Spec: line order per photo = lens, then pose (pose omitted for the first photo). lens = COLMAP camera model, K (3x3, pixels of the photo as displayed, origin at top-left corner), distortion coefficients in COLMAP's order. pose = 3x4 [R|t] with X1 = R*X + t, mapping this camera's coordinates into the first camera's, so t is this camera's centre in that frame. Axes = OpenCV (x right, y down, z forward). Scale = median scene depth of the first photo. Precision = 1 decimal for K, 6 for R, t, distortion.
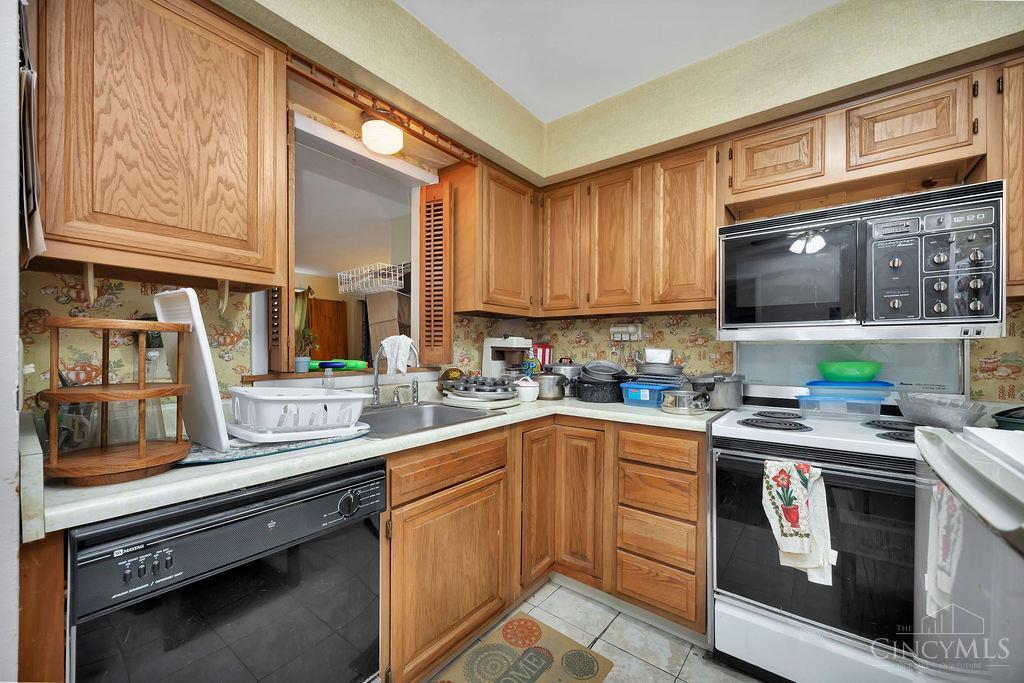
lens RADIAL K [[388.6, 0, 513.3], [0, 388.6, 348.1], [0, 0, 1]] dist [0.000364, 0.000045]
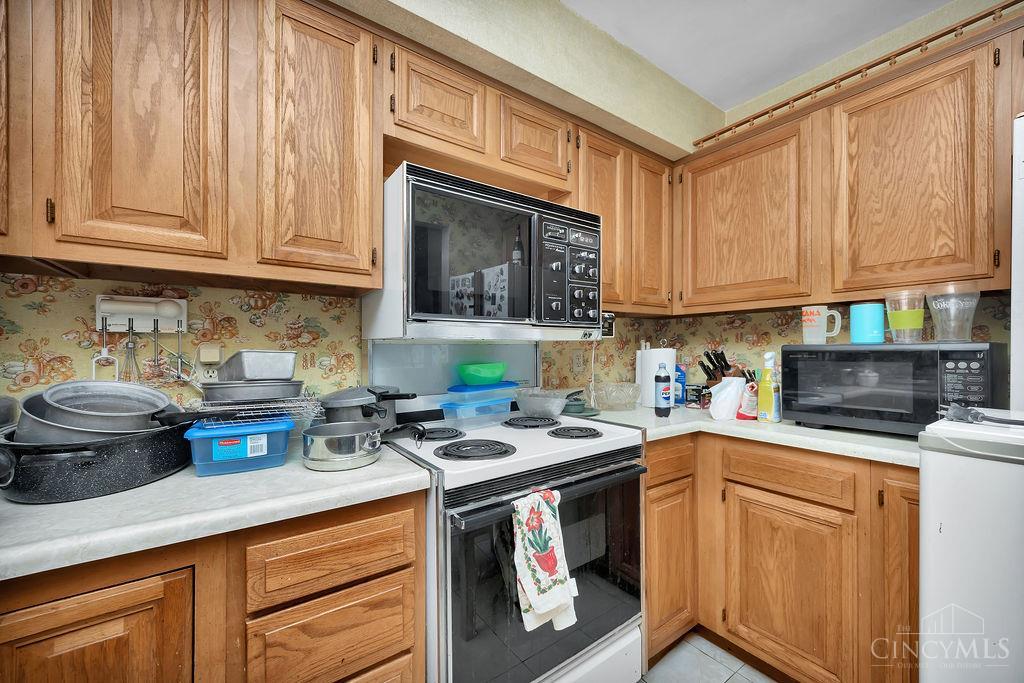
lens RADIAL K [[409.5, 0, 535.6], [0, 409.5, 349.6], [0, 0, 1]] dist [-0.000476, -0.000201]
pose [[0.279748, -0.005395, 0.960058, -0.062855], [0.002315, 0.999985, 0.004945, -0.002081], [-0.960071, 0.000839, 0.279756, 0.597516]]
